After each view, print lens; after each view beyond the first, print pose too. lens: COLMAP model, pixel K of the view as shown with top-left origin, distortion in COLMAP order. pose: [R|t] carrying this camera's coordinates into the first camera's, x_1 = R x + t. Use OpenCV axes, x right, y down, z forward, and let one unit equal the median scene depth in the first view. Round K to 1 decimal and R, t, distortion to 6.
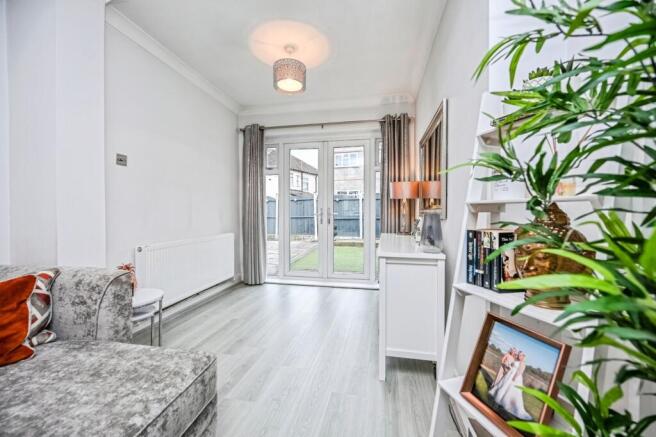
lens RADIAL K [[268.6, 0, 330.3], [0, 268.6, 216.0], [0, 0, 1]] dist [0.000422, 0.000603]
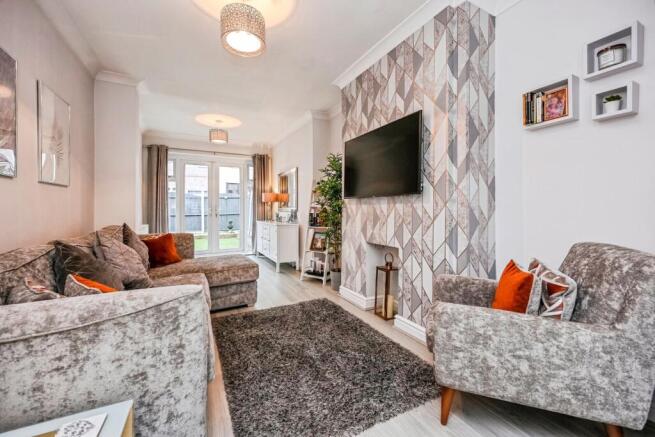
lens RADIAL K [[268.2, 0, 328.0], [0, 268.2, 213.5], [0, 0, 1]] dist [0.000422, 0.000603]
pose [[0.794947, -0.006318, 0.606645, -0.598687], [0.005944, 0.999979, 0.002626, 0.016045], [-0.606649, 0.001518, 0.794968, -0.830138]]
